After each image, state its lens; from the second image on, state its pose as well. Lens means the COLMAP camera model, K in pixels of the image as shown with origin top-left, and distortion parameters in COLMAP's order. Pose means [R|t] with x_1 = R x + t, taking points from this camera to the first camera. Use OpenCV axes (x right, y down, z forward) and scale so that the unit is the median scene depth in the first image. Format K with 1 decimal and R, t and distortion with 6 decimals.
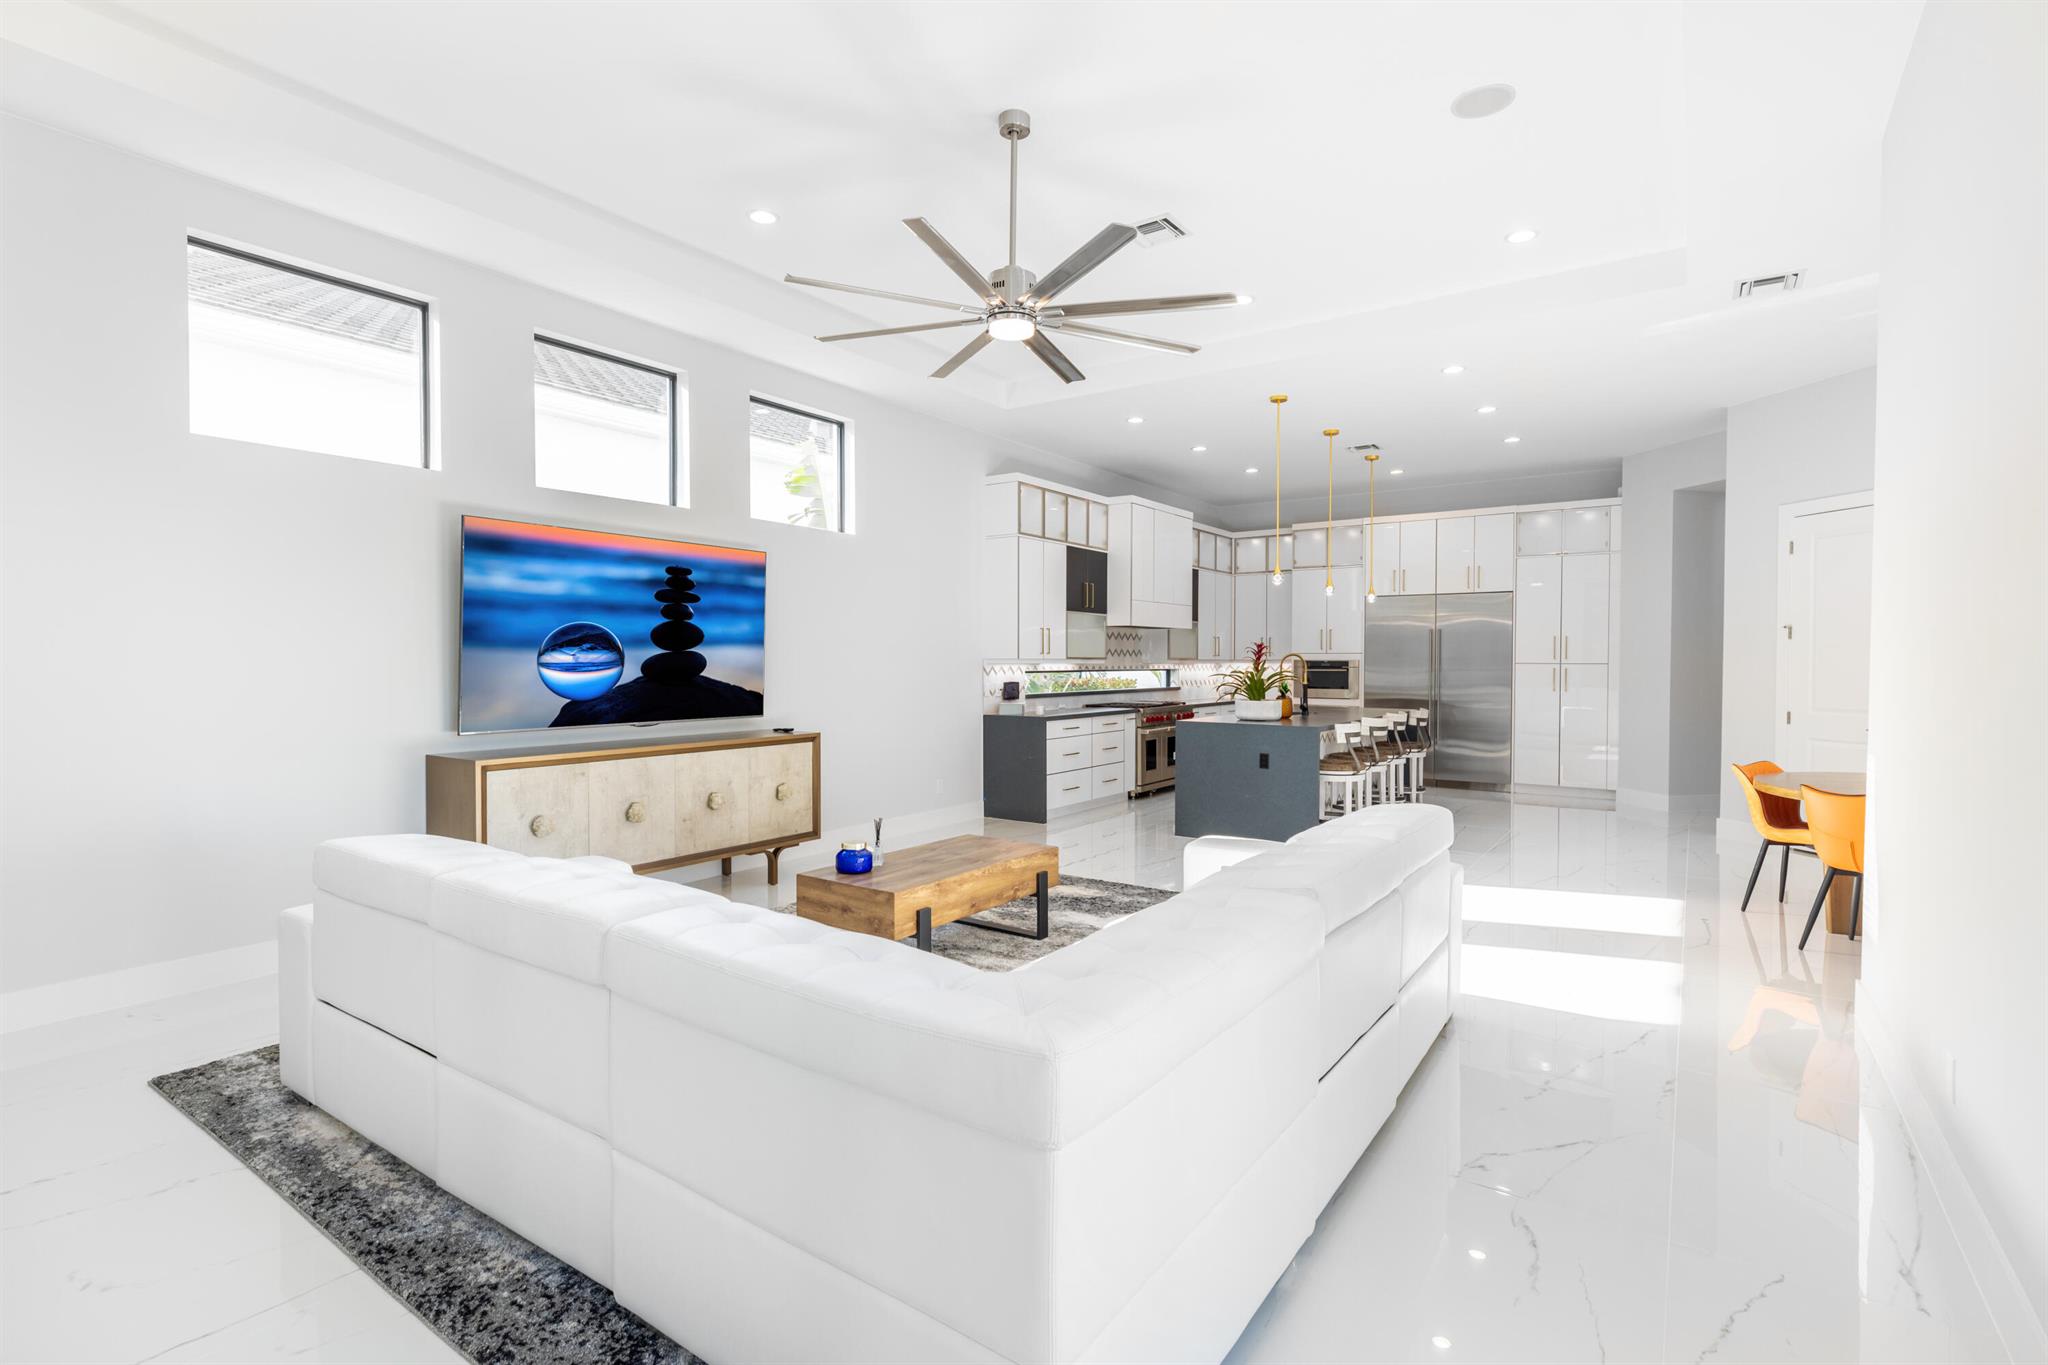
lens RADIAL K [[953.4, 0, 1030.7], [0, 953.4, 677.1], [0, 0, 1]] dist [0.003769, 0.000143]
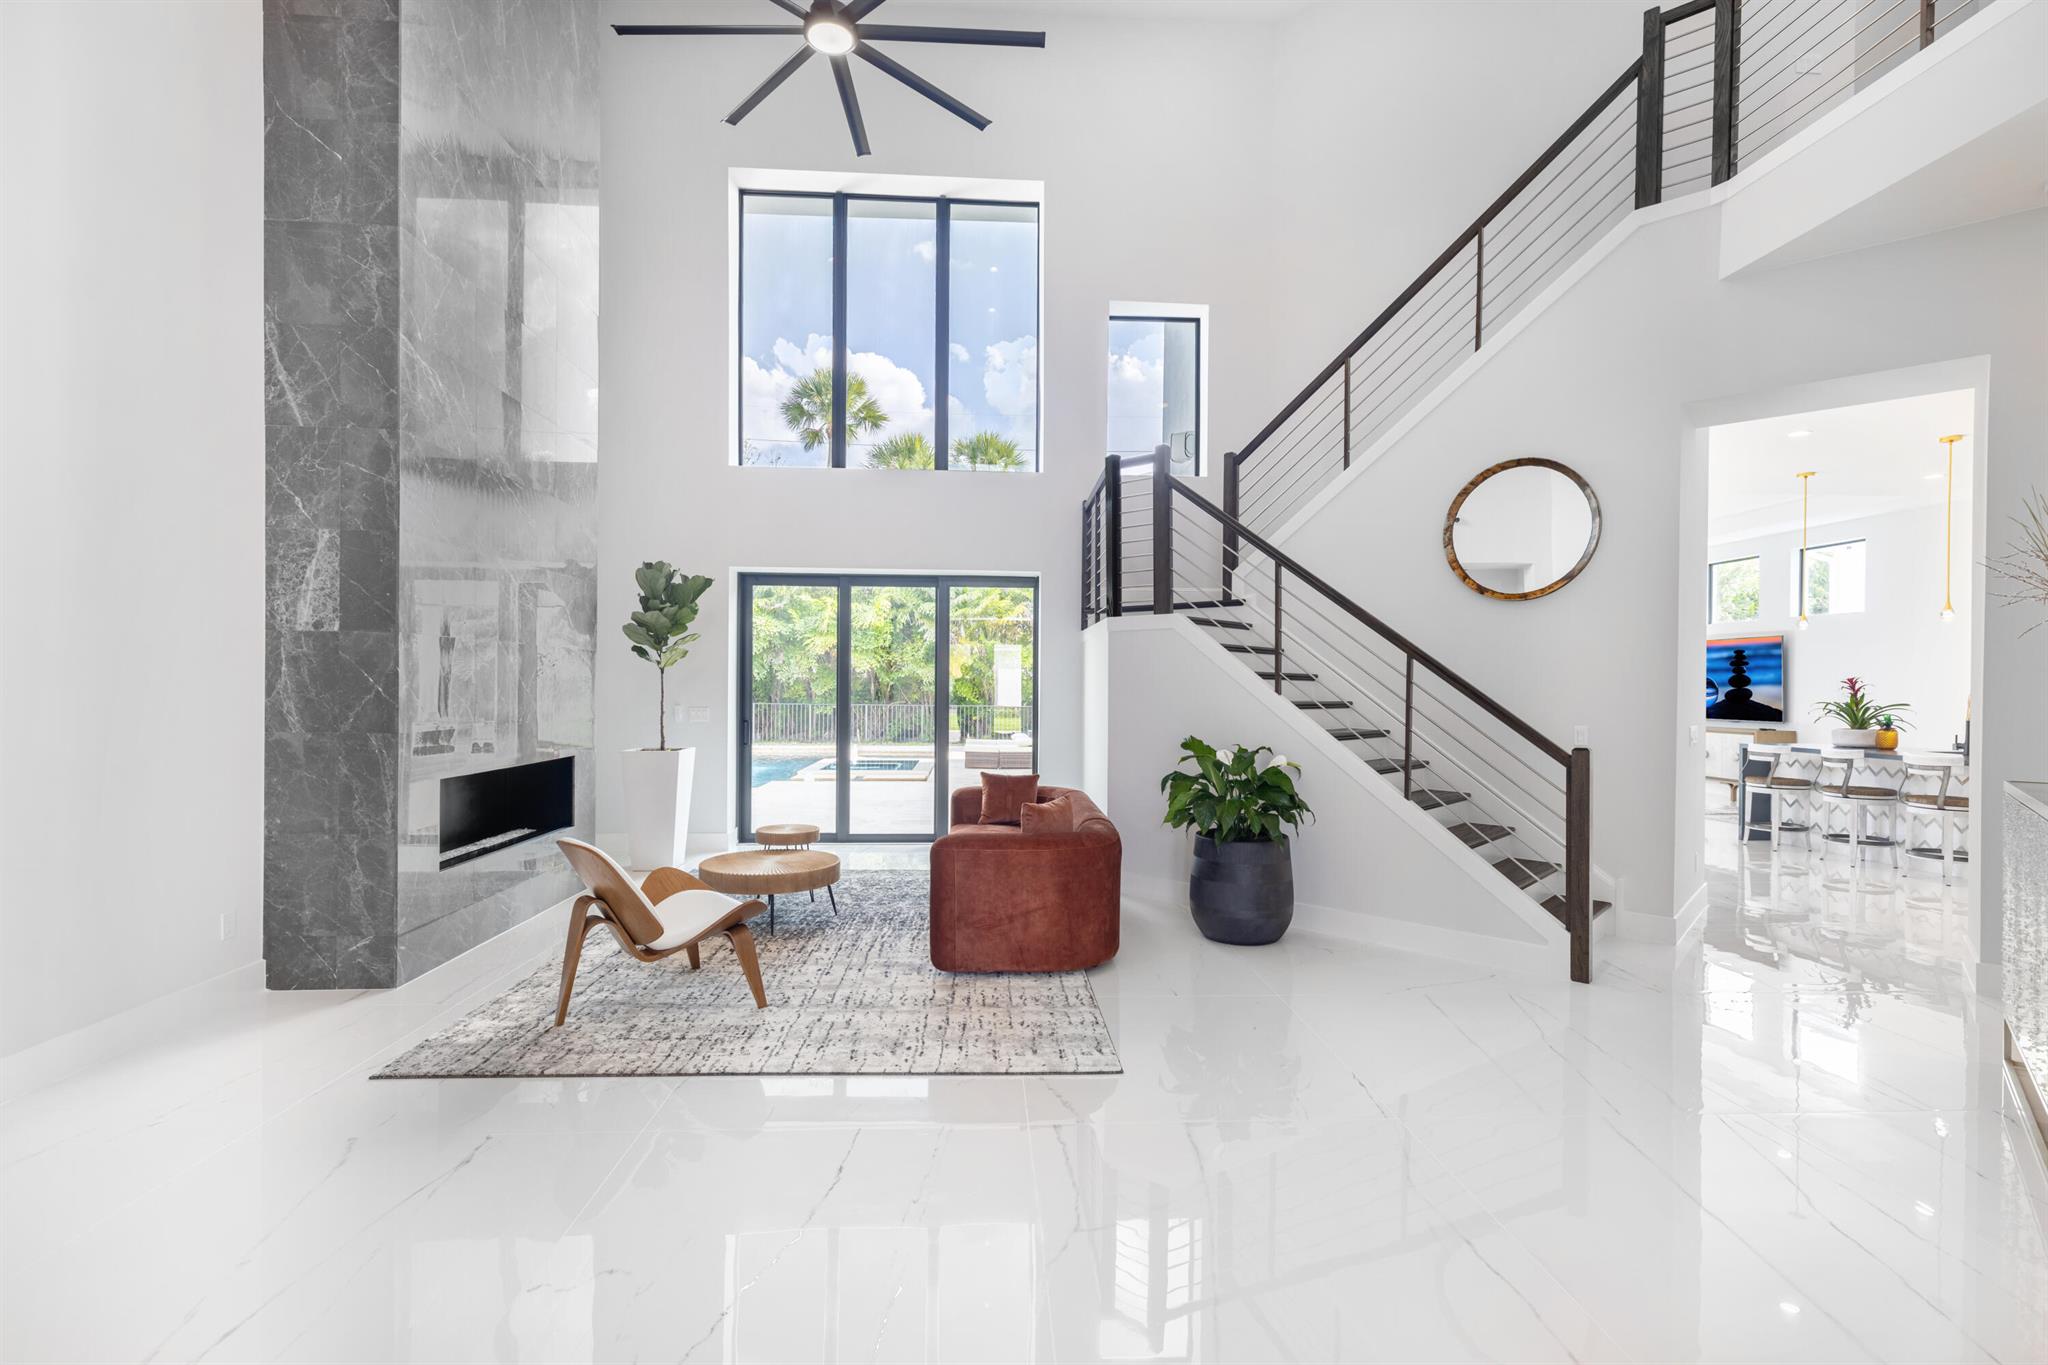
lens RADIAL K [[926.6, 0, 1028.6], [0, 926.6, 691.6], [0, 0, 1]] dist [0.002745, 0.000388]
pose [[-0.793433, -0.004139, -0.608644, 2.182645], [-0.020647, 0.999584, 0.020117, -0.027723], [0.608307, 0.028528, -0.793189, 1.666632]]
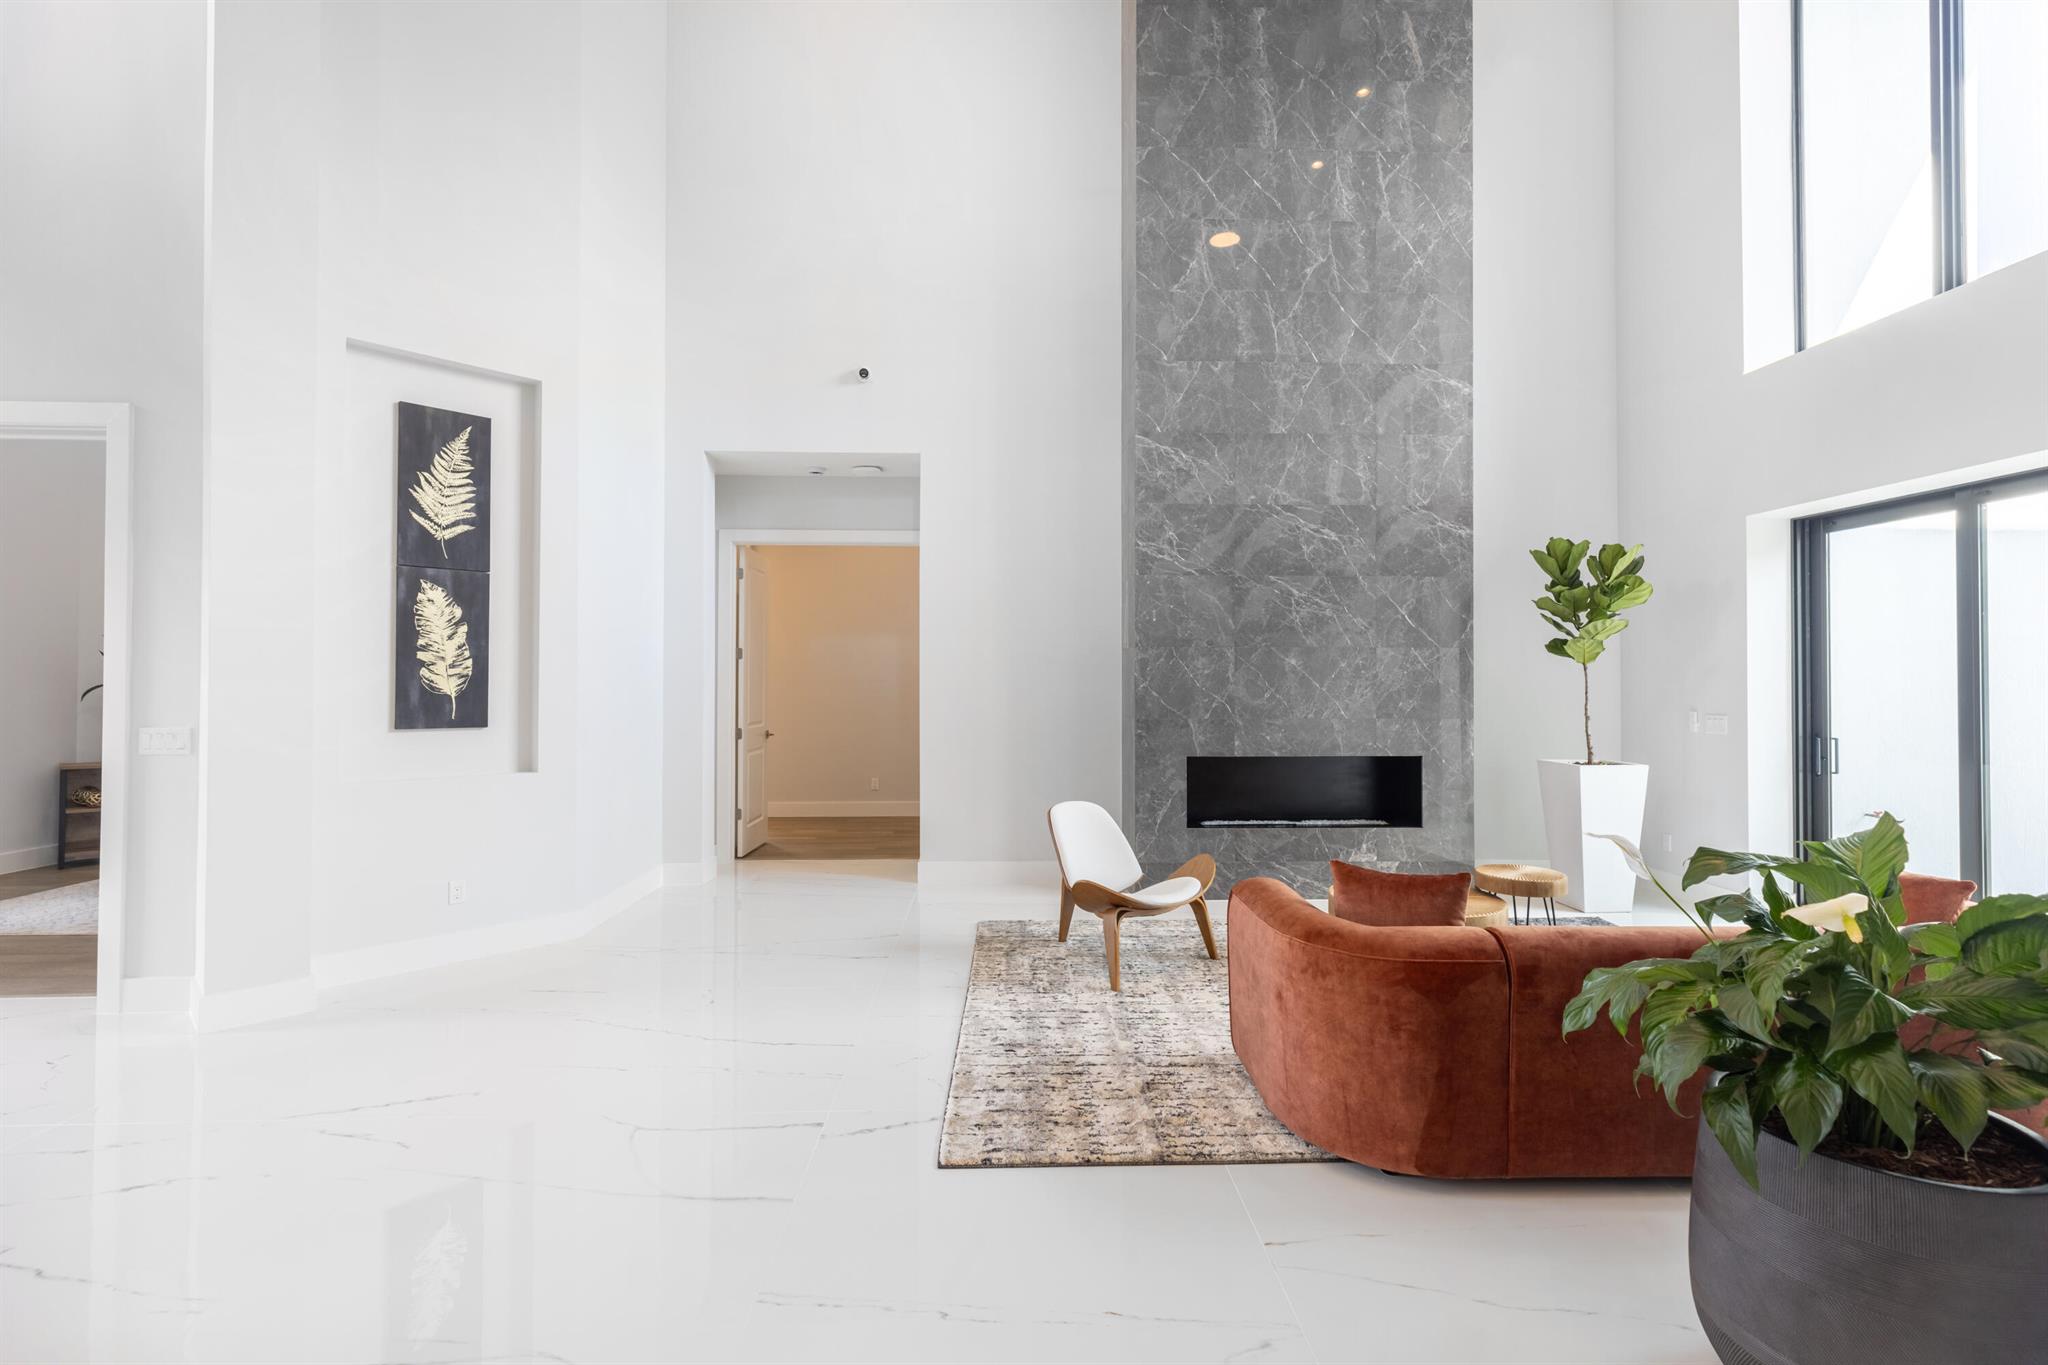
lens RADIAL K [[912.9, 0, 1028.7], [0, 912.9, 669.3], [0, 0, 1]] dist [0.009788, -0.007061]
pose [[-0.592599, 0.008100, 0.805457, 1.403161], [0.013047, 0.999915, -0.000456, -0.025811], [-0.805392, 0.010239, -0.592654, 1.484018]]
